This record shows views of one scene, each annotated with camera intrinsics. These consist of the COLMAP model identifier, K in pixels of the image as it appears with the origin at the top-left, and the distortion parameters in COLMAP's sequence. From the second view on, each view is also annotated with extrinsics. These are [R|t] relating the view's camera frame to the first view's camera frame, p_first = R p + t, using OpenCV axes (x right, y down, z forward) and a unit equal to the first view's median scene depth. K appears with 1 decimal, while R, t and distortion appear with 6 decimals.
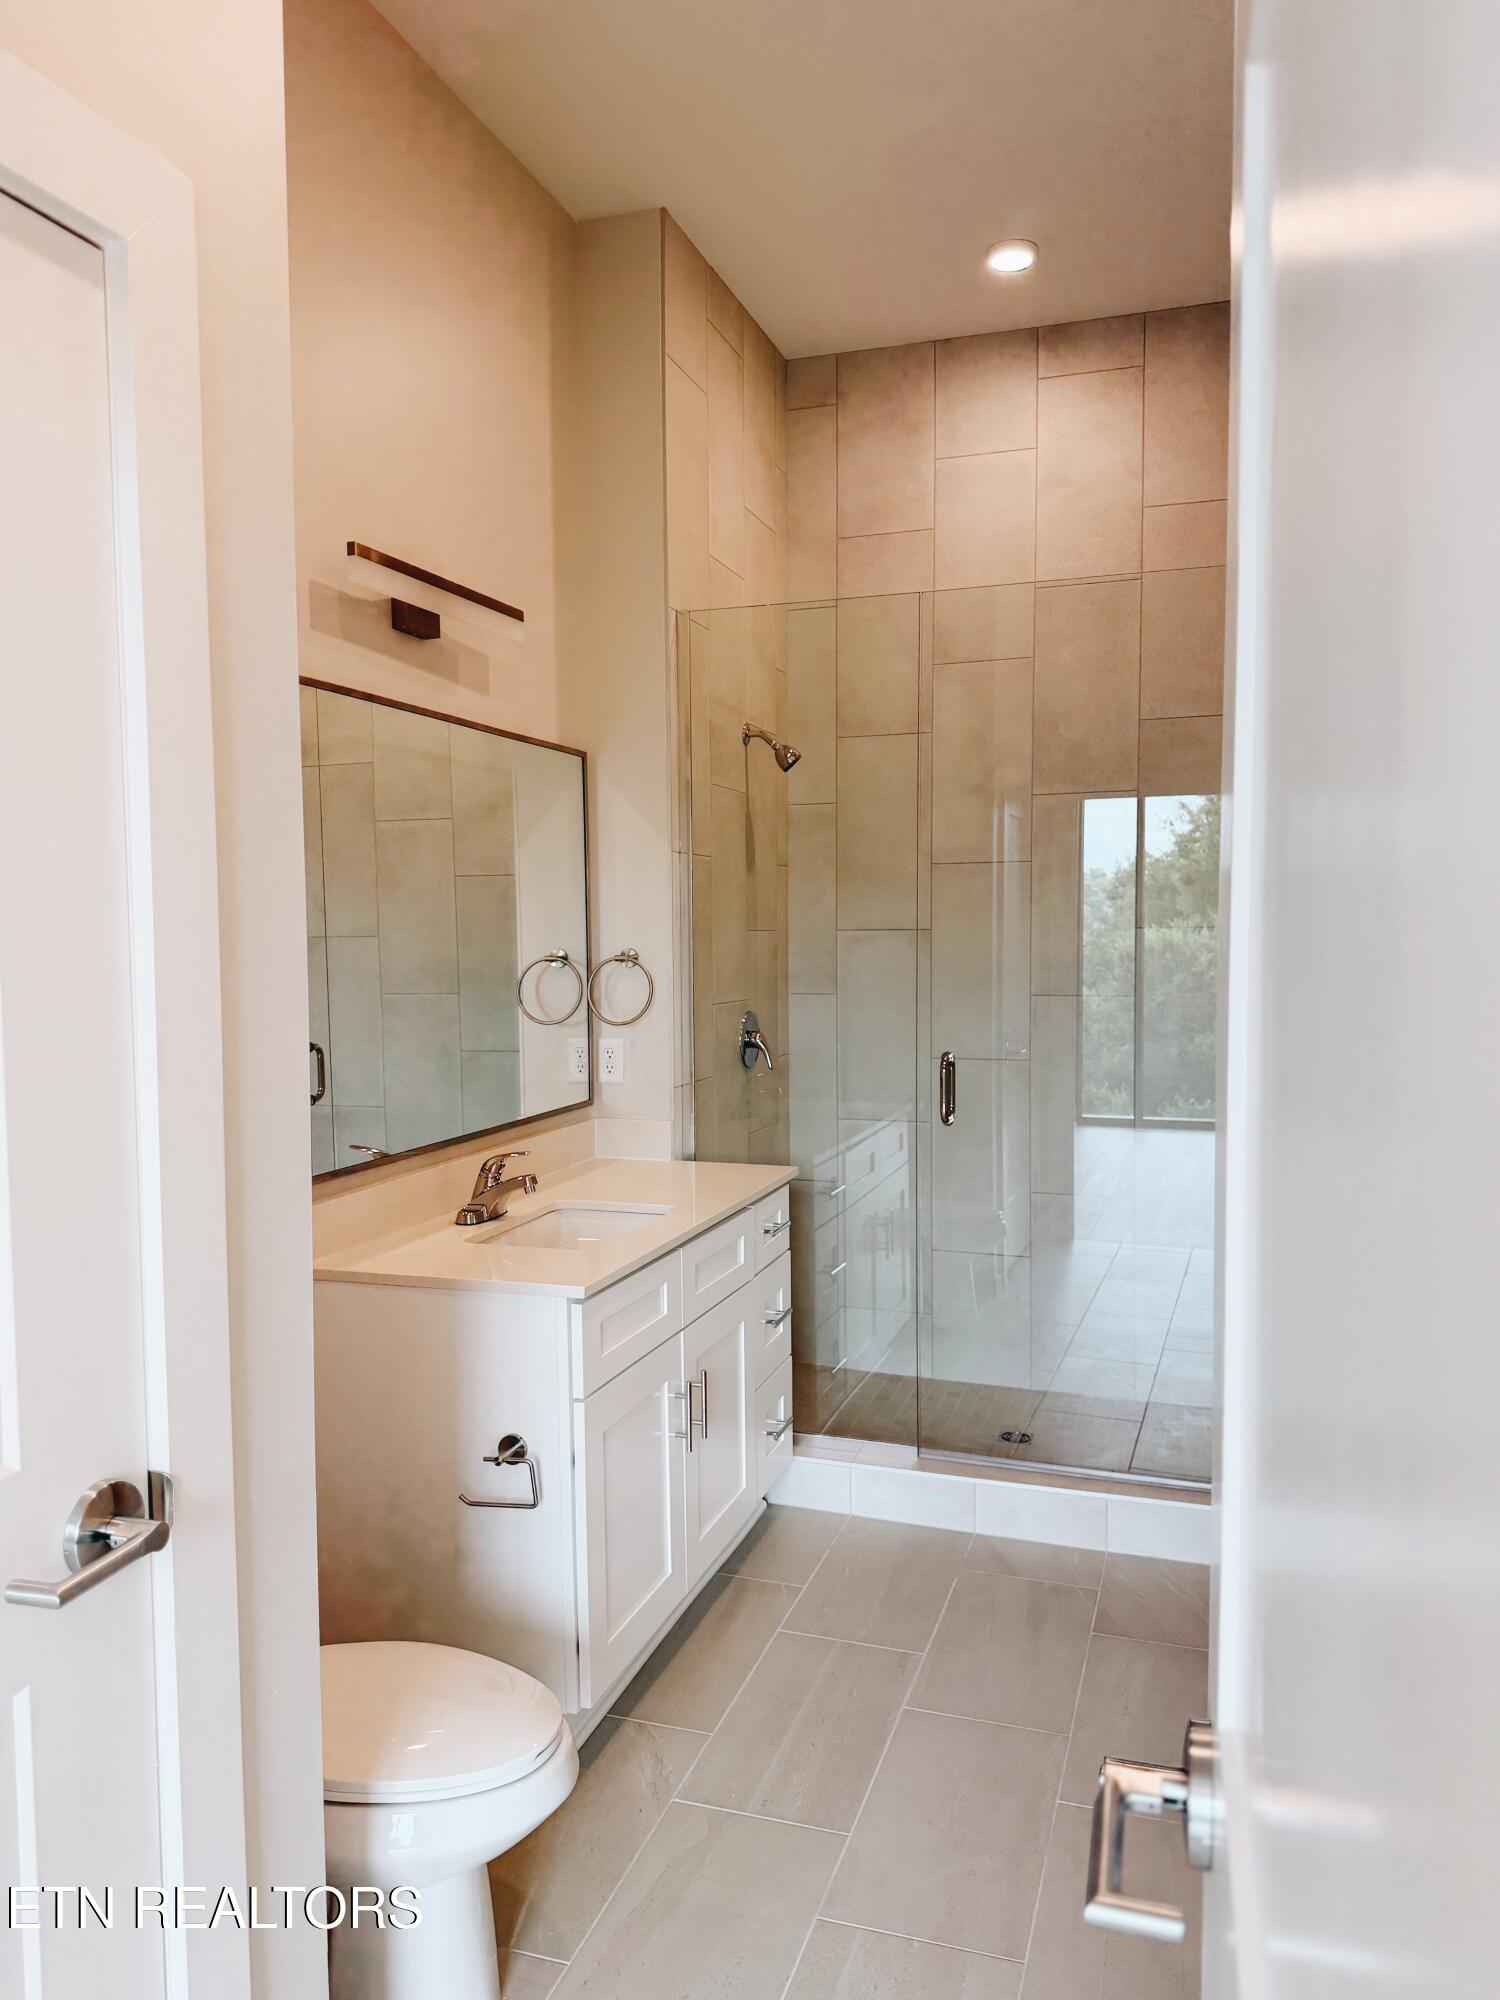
lens RADIAL K [[1414.6, 0, 751.0], [0, 1414.6, 1003.3], [0, 0, 1]] dist [0.017350, -0.015722]
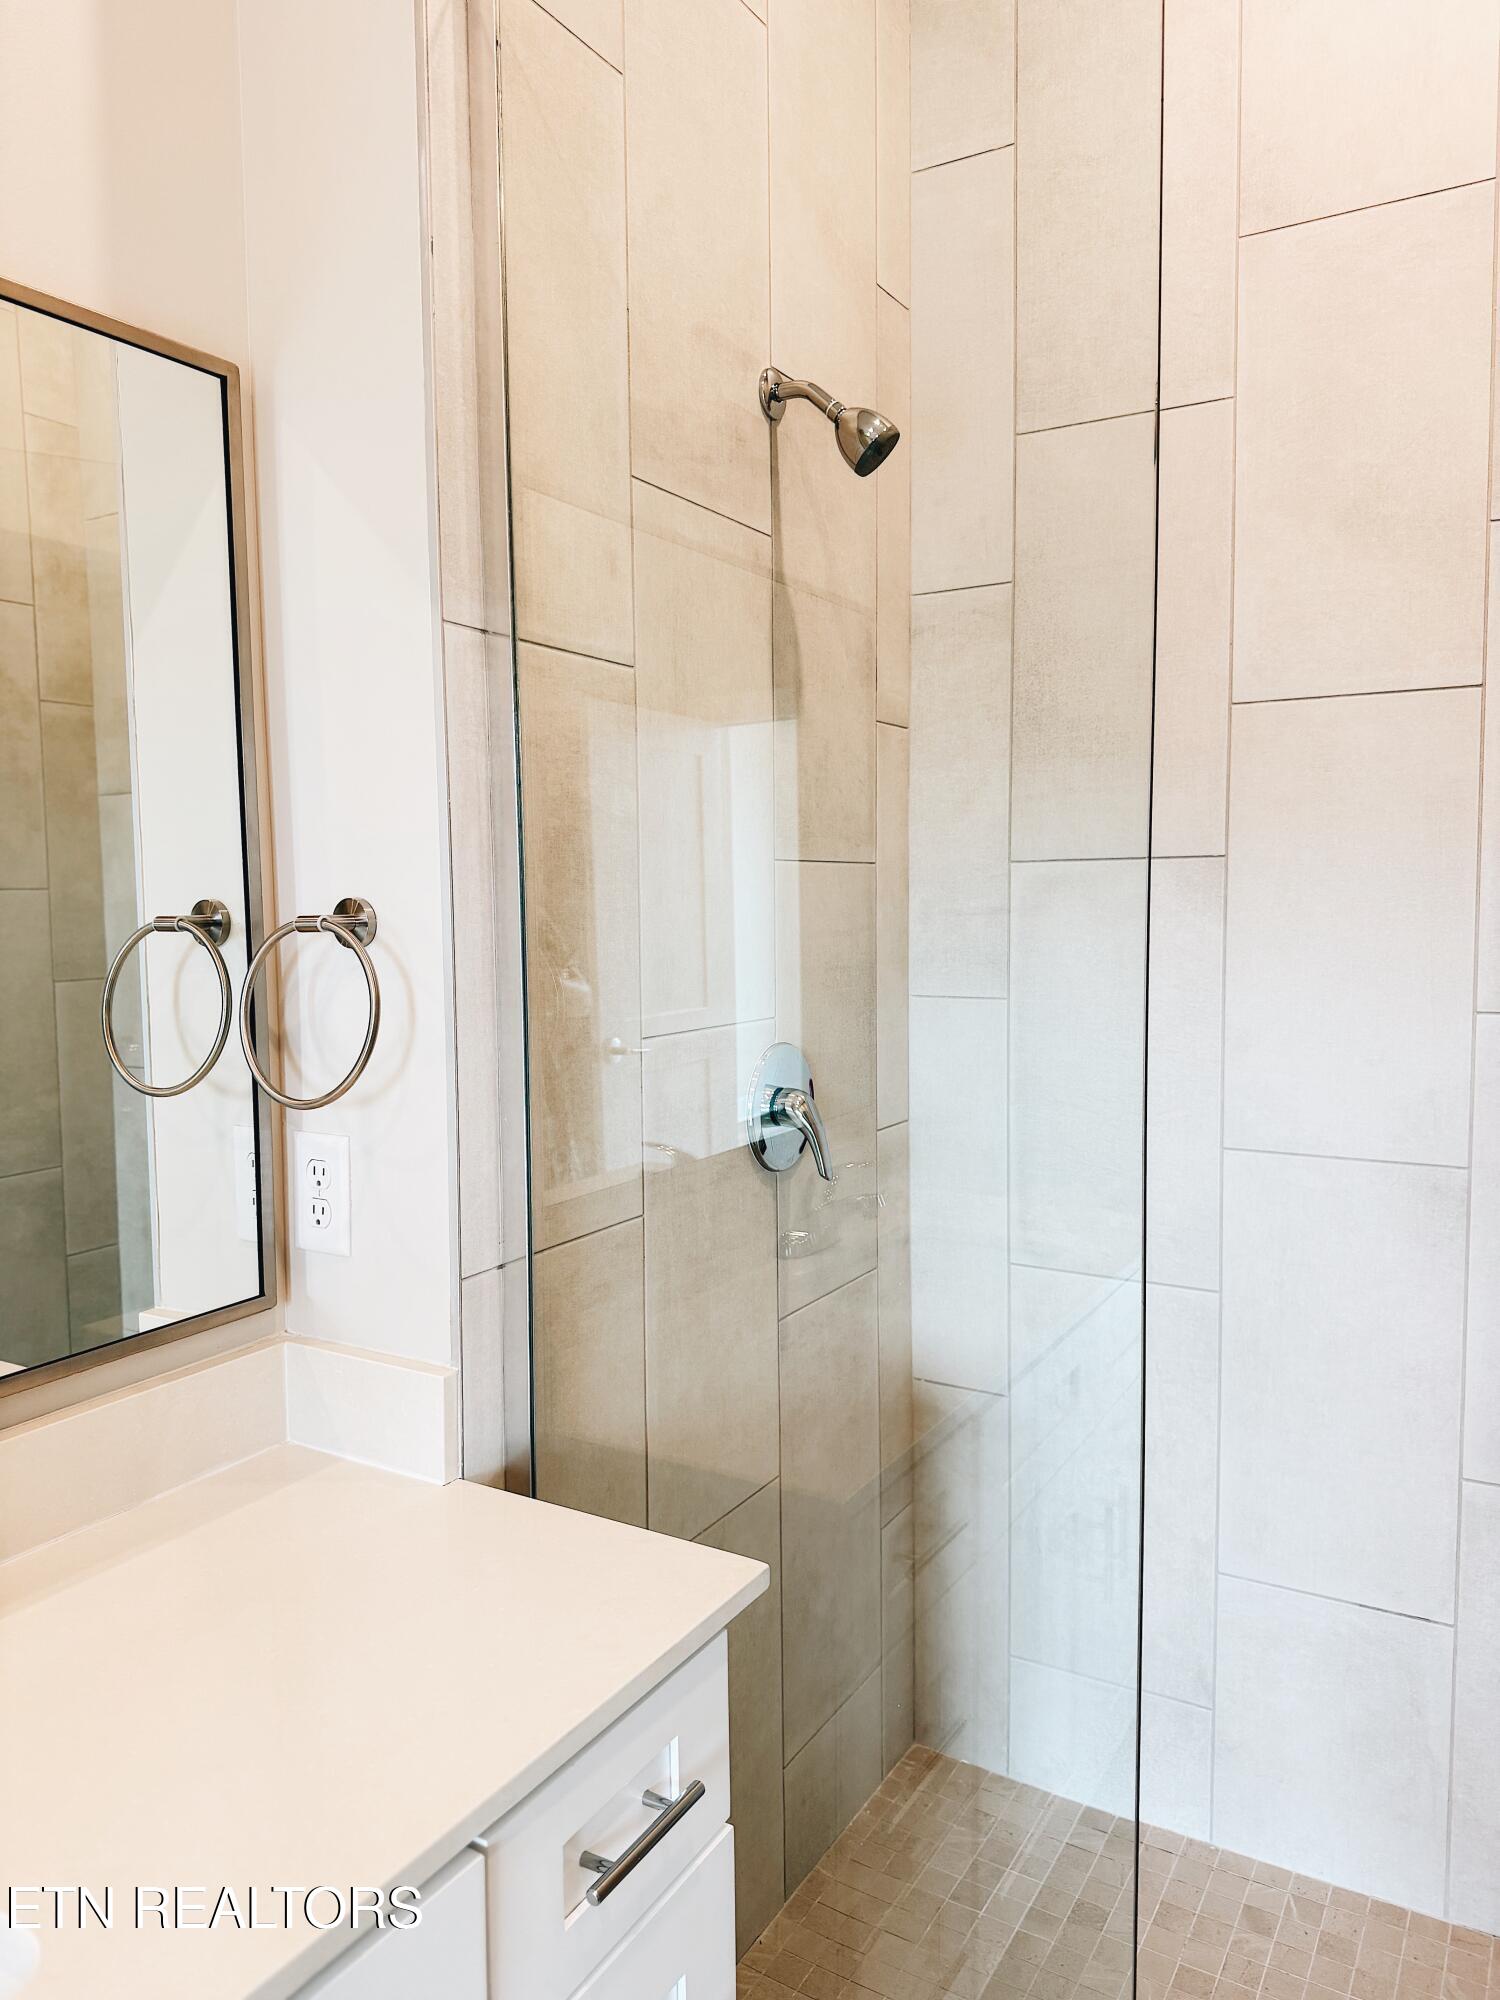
lens RADIAL K [[1414.6, 0, 750.6], [0, 1414.6, 1000.1], [0, 0, 1]] dist [0.017350, -0.015722]
pose [[0.978021, 0.012136, -0.208151, 0.091589], [-0.006099, 0.999543, 0.029619, -0.023205], [0.208415, -0.027699, 0.977648, 0.651455]]
